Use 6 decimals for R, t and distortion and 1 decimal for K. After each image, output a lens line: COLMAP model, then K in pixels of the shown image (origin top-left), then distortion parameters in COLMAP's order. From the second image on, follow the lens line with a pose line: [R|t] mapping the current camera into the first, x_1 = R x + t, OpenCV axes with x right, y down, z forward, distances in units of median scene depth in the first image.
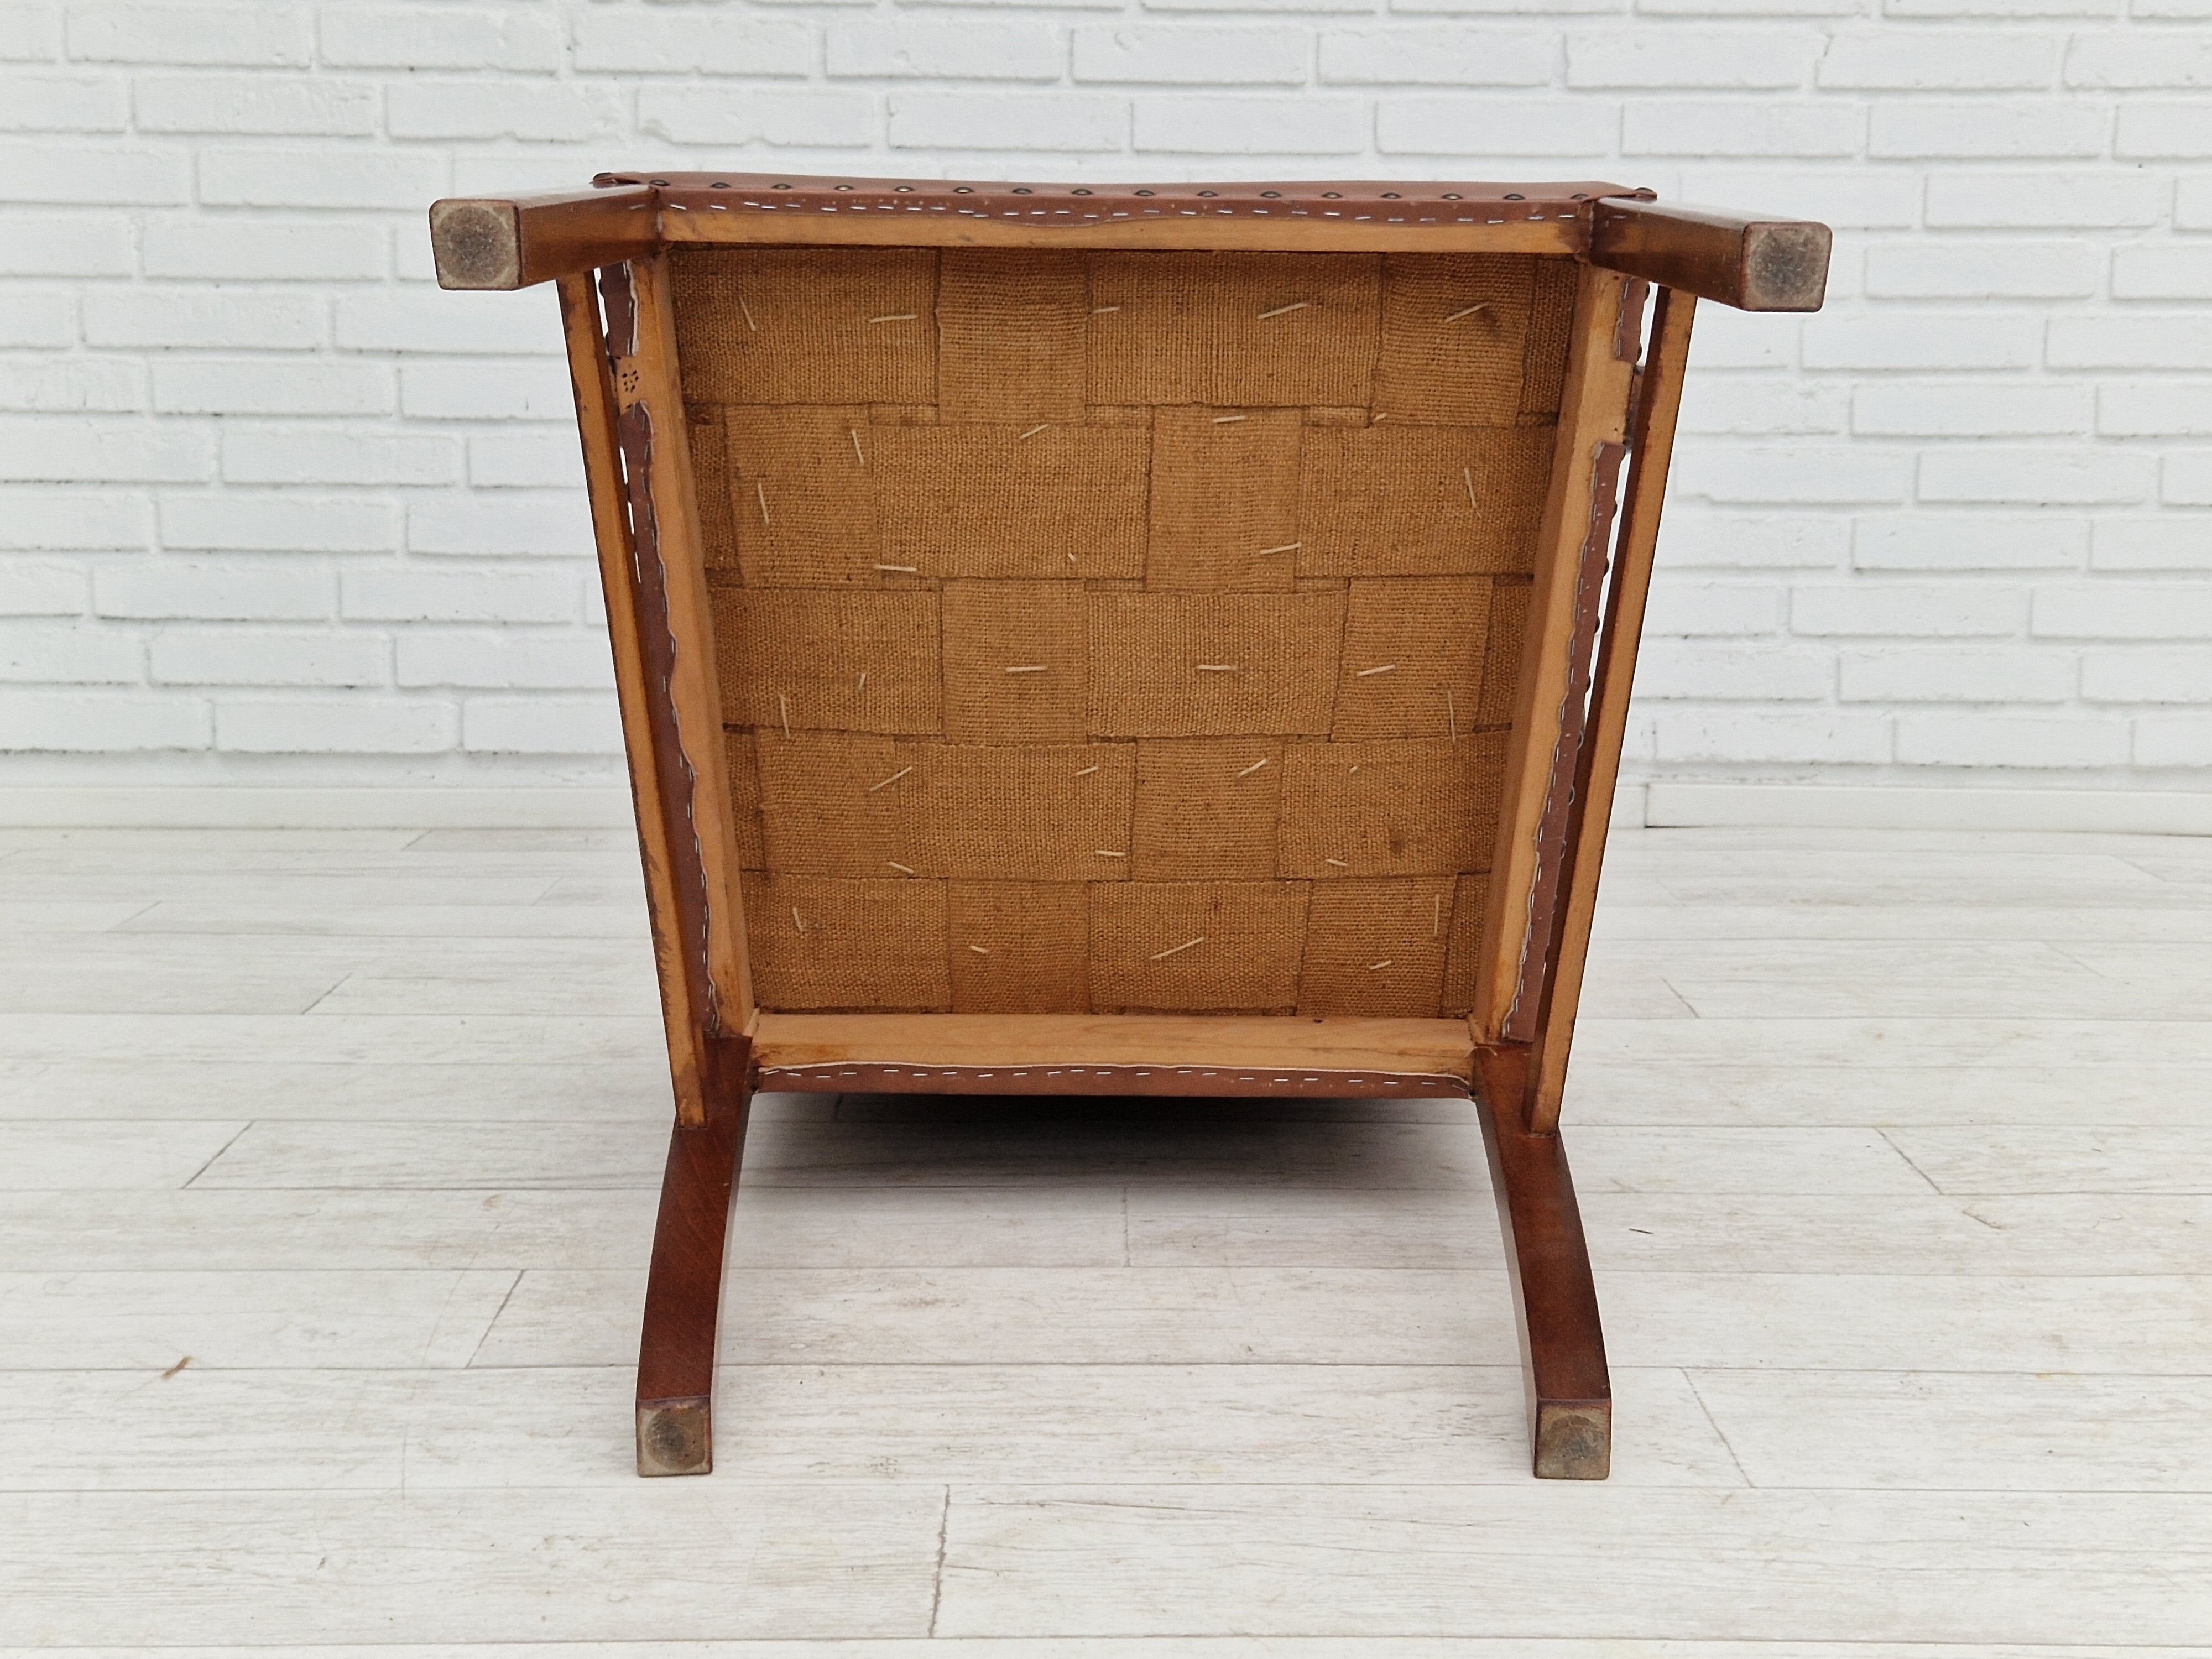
lens RADIAL K [[2906.2, 0, 1147.5], [0, 2906.2, 804.6], [0, 0, 1]] dist [0.065949, 0.000000]
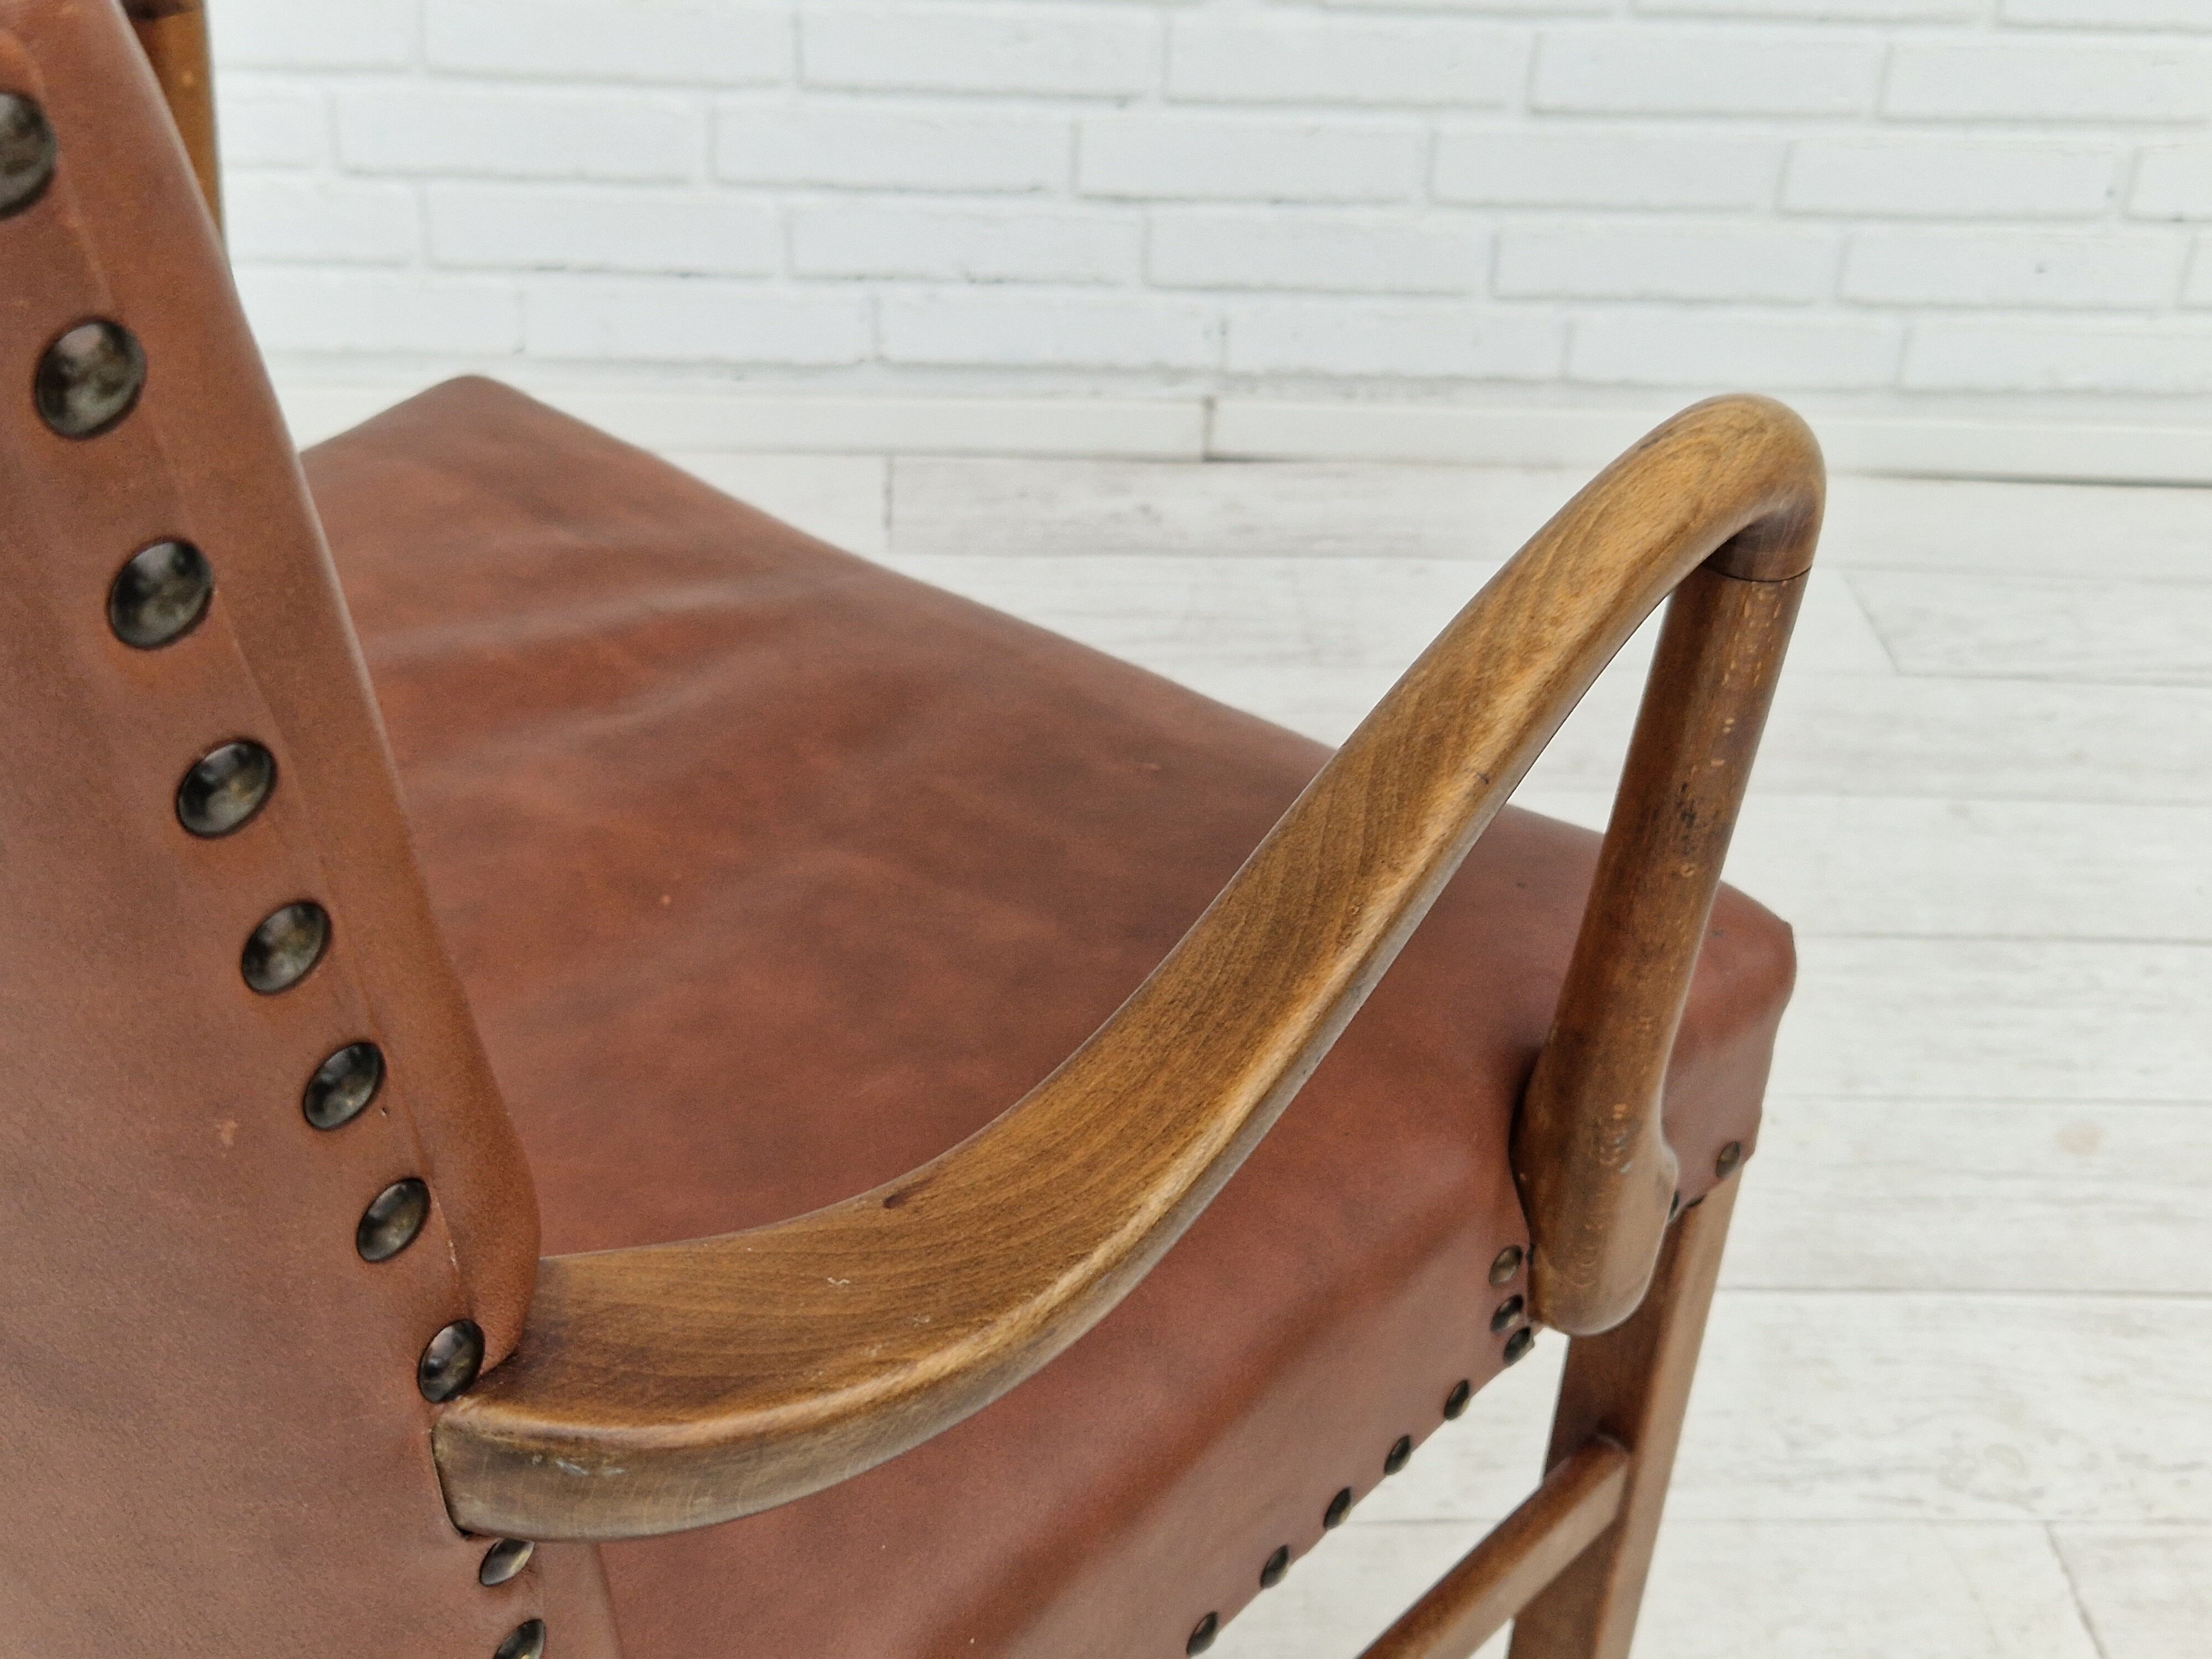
lens RADIAL K [[2906.2, 0, 1119.9], [0, 2906.2, 828.9], [0, 0, 1]] dist [0.065949, 0.000000]
pose [[0.998216, 0.013974, 0.058043, 0.114676], [-0.037417, 0.904027, 0.425835, -0.216590], [-0.046522, -0.427247, 0.902937, 0.341123]]
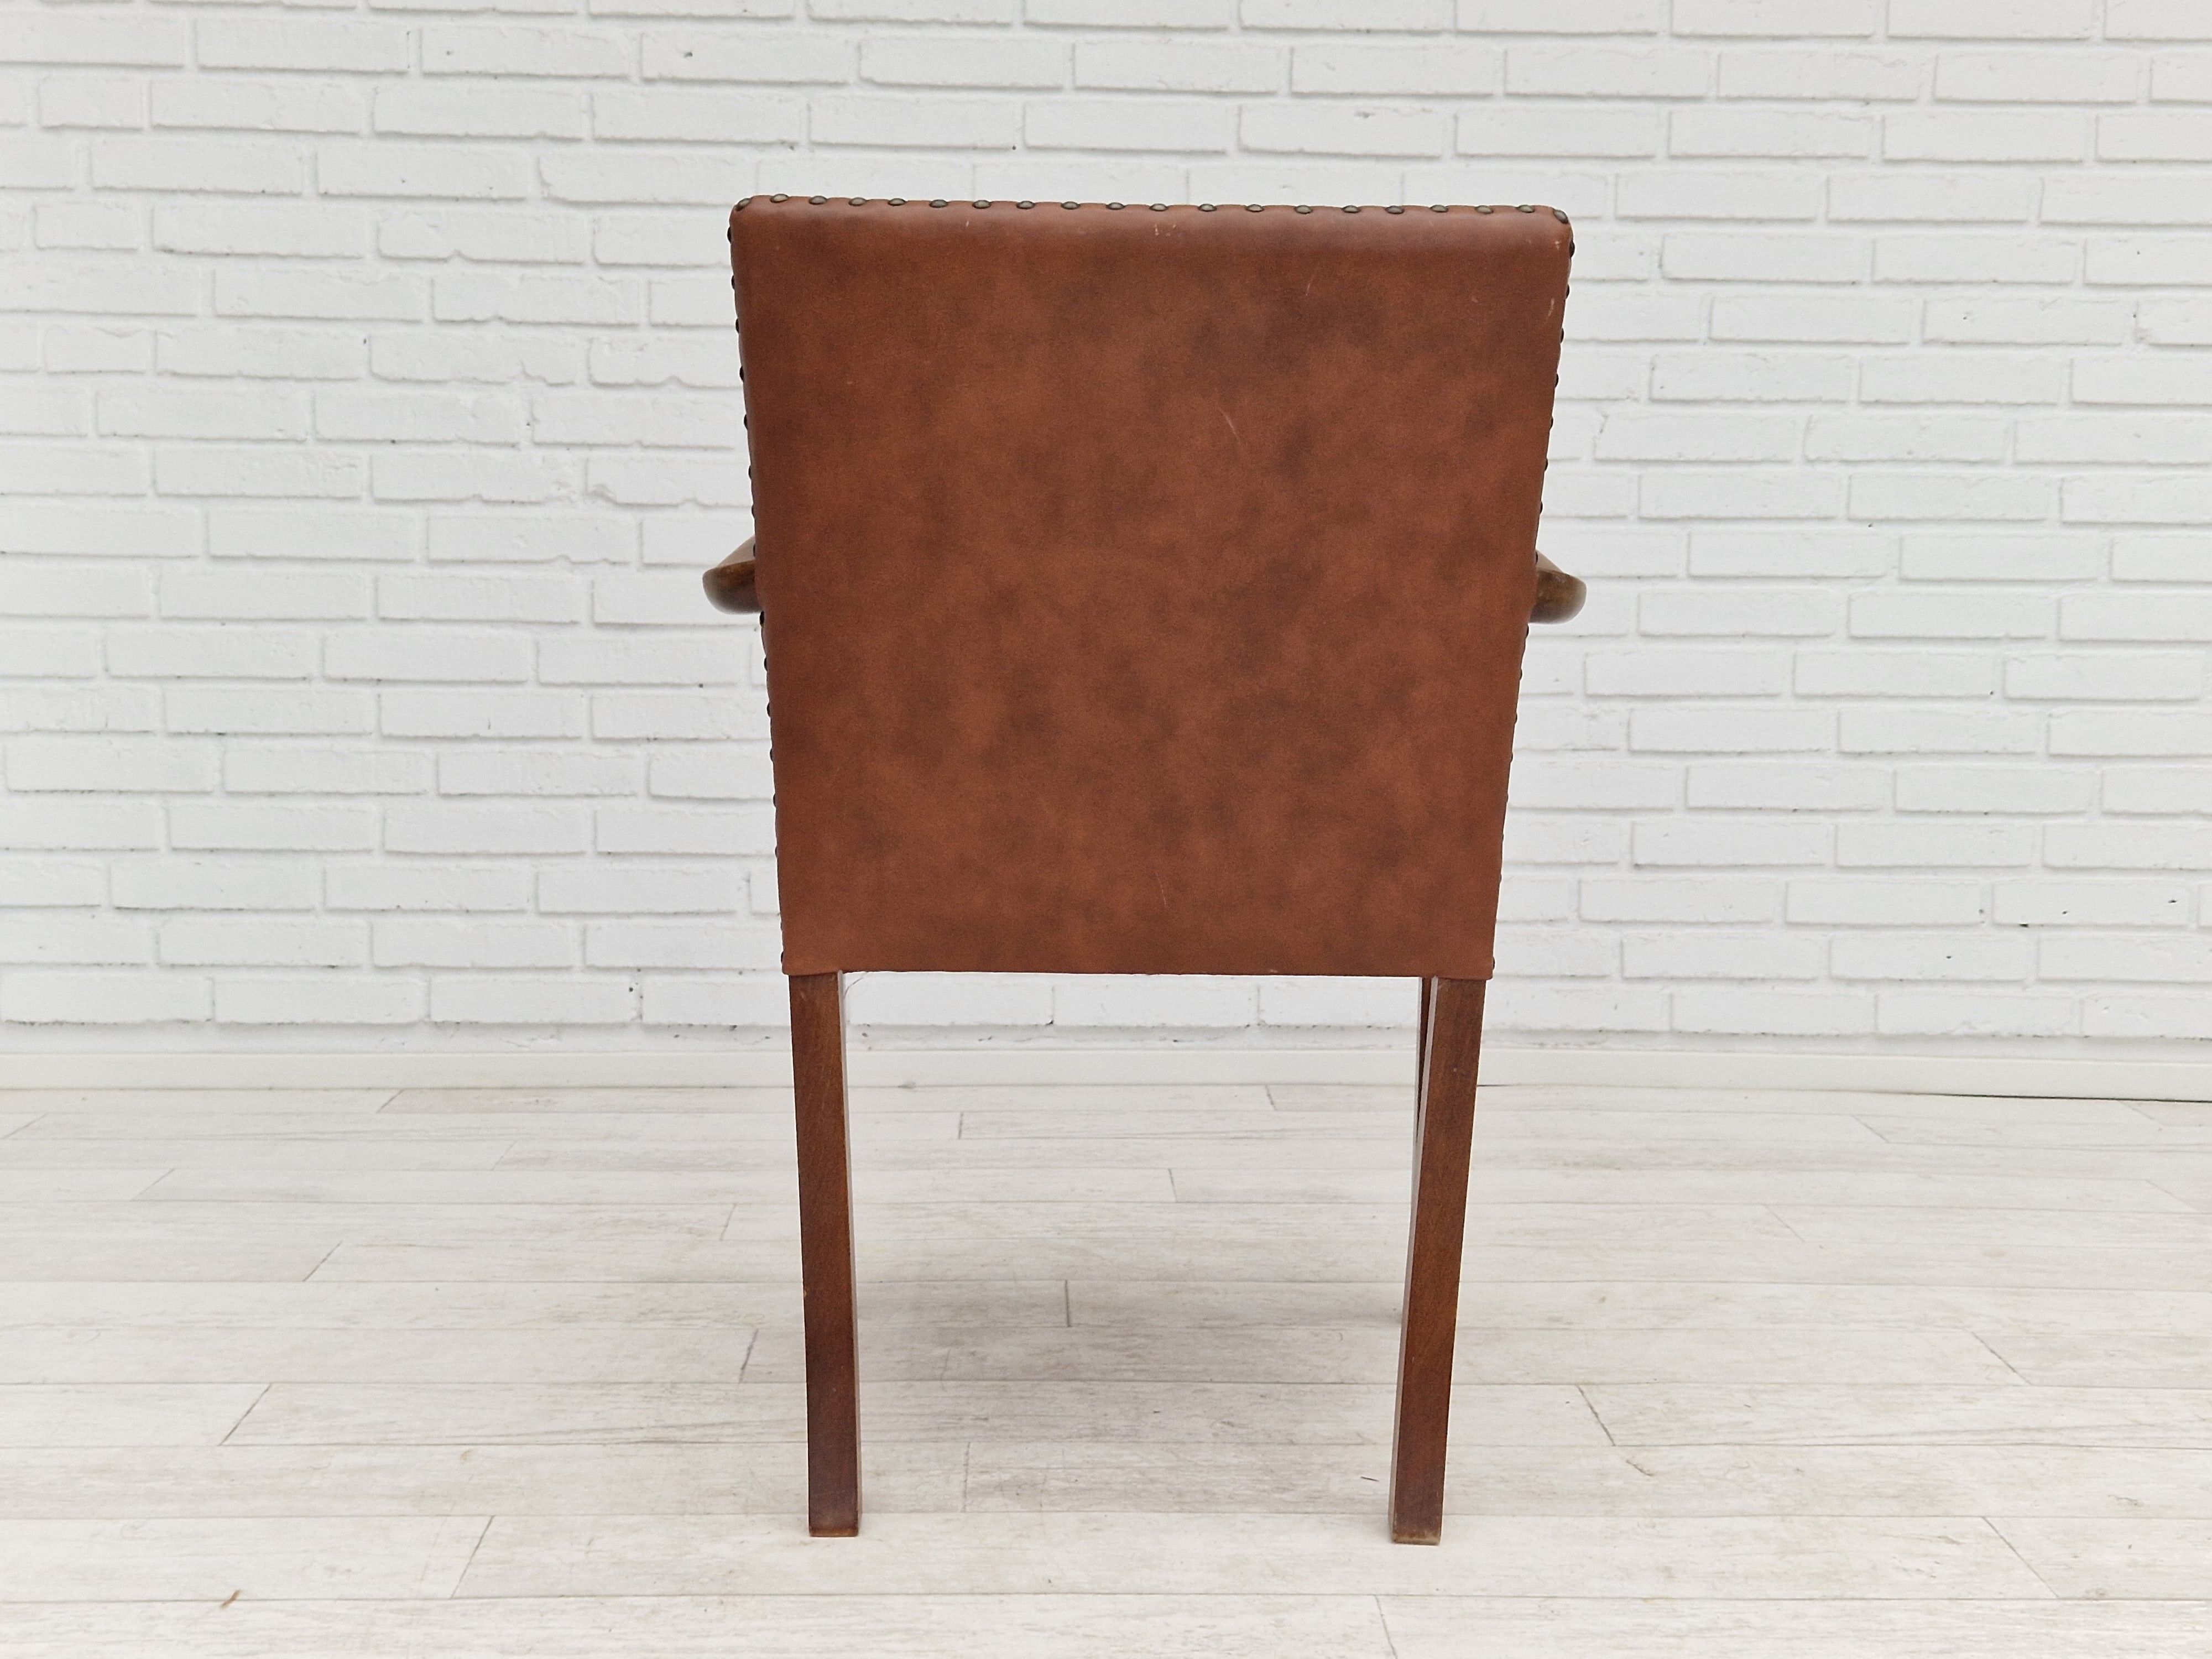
lens RADIAL K [[2906.2, 0, 1119.9], [0, 2906.2, 854.7], [0, 0, 1]] dist [0.065949, 0.000000]
pose [[0.999943, 0.001077, 0.010663, 0.025796], [-0.000726, 0.999461, -0.032821, -0.047627], [-0.010693, 0.032811, 0.999404, -0.159283]]
